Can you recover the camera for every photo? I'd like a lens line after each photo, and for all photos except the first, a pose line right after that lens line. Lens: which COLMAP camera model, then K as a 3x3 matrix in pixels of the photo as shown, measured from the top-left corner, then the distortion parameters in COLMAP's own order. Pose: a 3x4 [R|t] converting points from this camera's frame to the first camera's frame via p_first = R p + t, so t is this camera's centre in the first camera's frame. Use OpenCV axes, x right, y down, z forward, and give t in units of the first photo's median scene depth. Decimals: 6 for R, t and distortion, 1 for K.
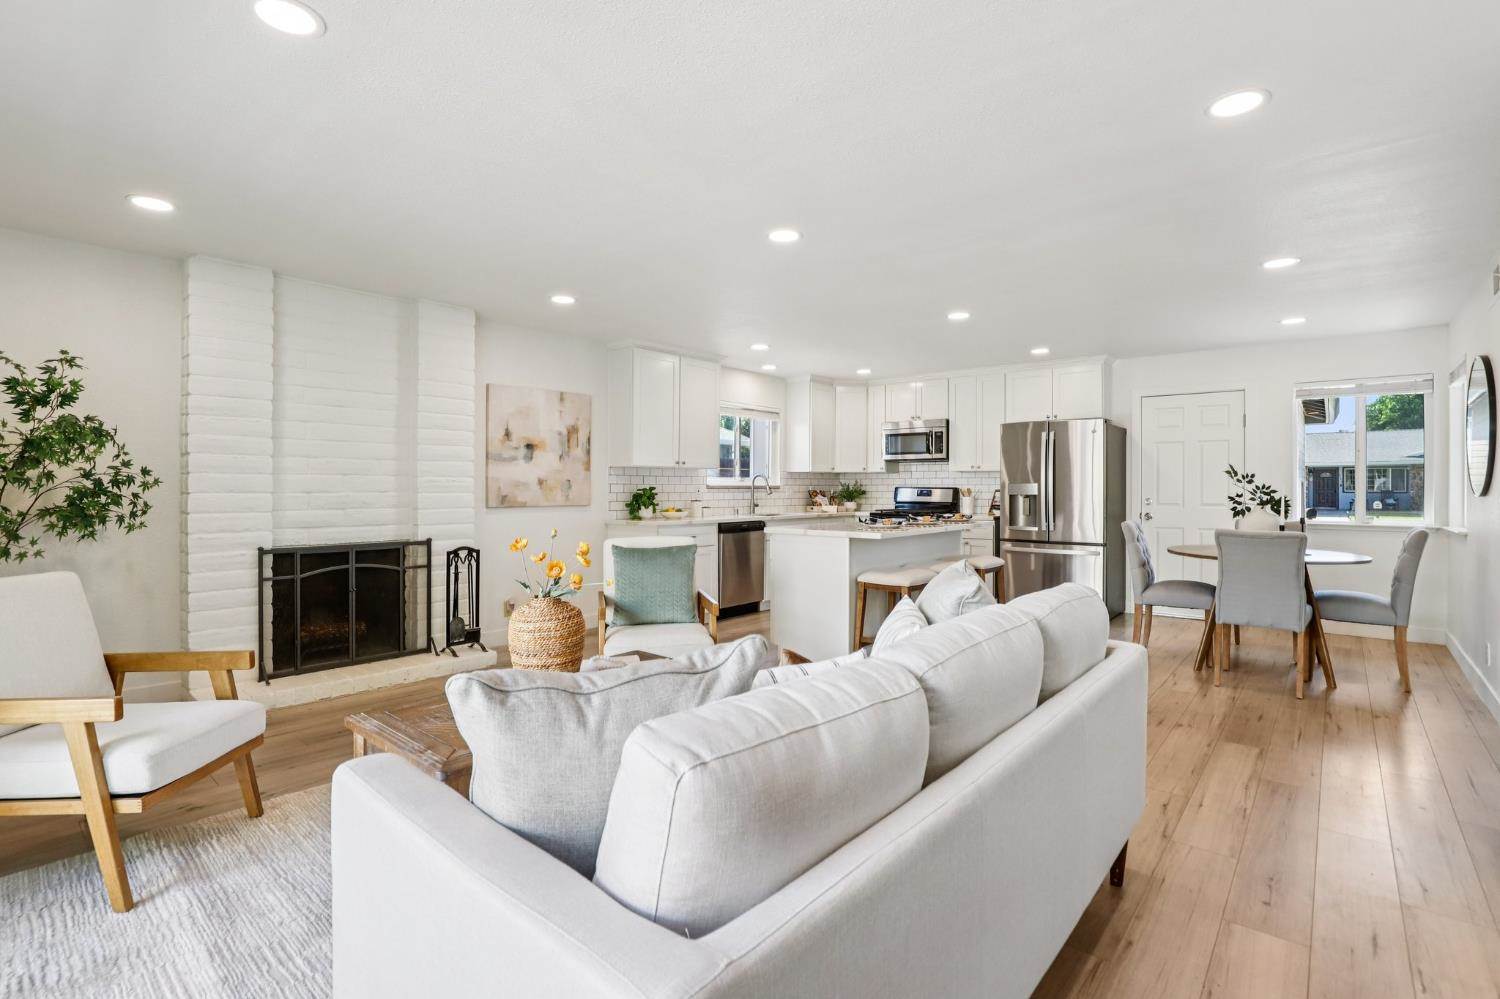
lens RADIAL K [[687.4, 0, 746.0], [0, 687.4, 493.9], [0, 0, 1]] dist [-0.044063, 0.010528]
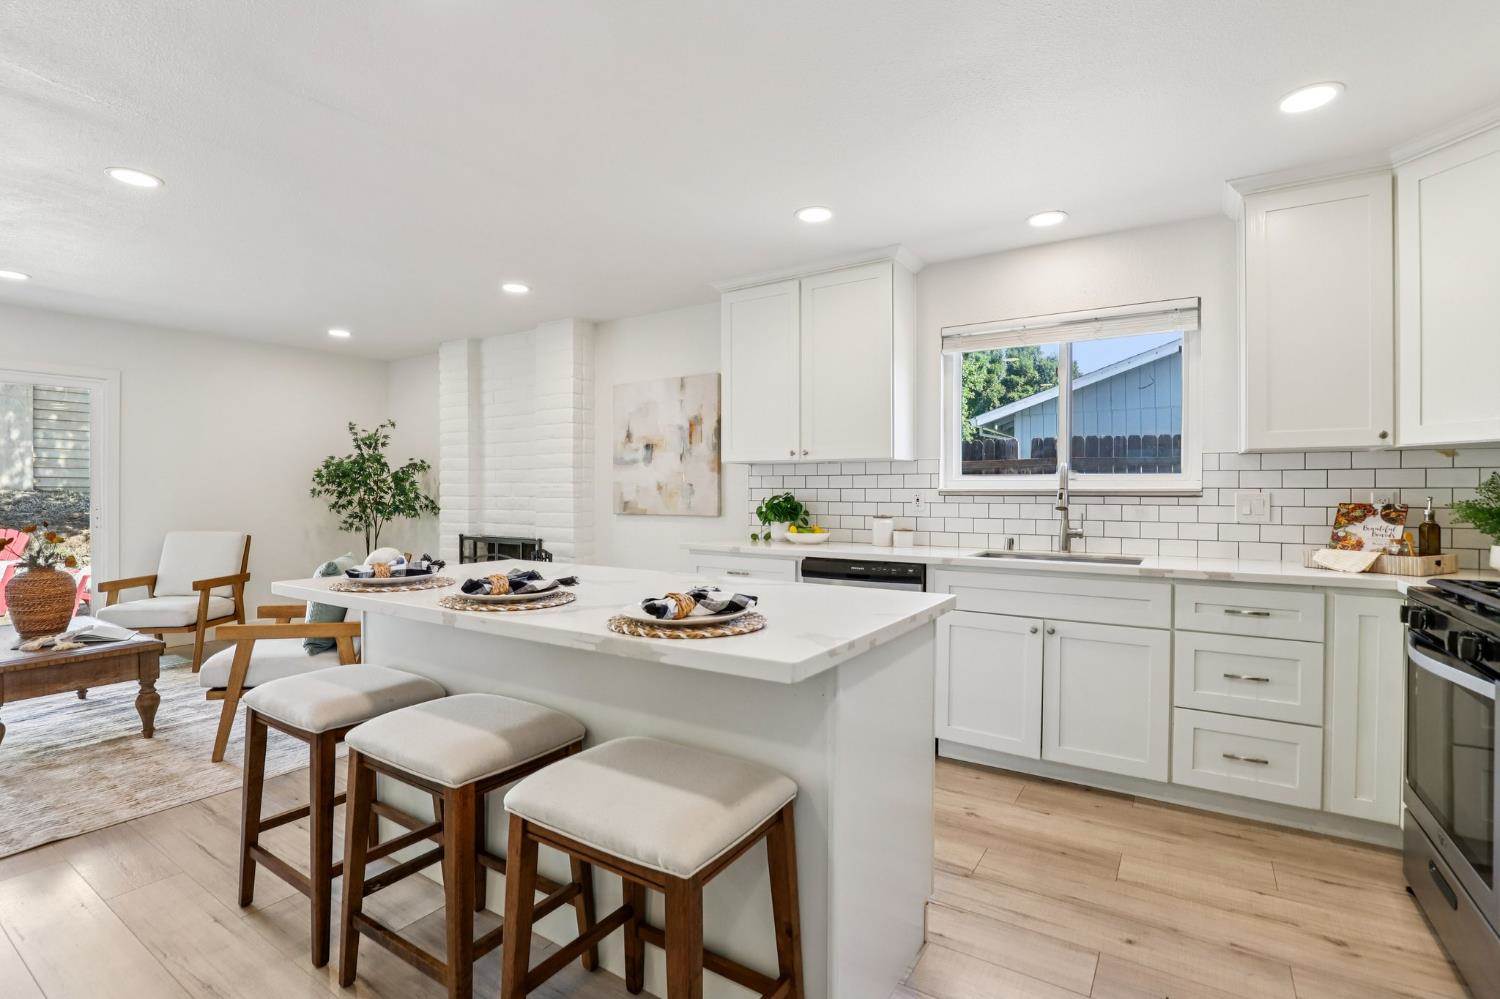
lens RADIAL K [[687.4, 0, 746.0], [0, 687.4, 493.9], [0, 0, 1]] dist [-0.044063, 0.010528]
pose [[0.138300, 0.003242, -0.990385, 0.502802], [-0.010036, 0.999948, 0.001872, -0.009677], [0.990339, 0.009681, 0.138326, 0.867653]]
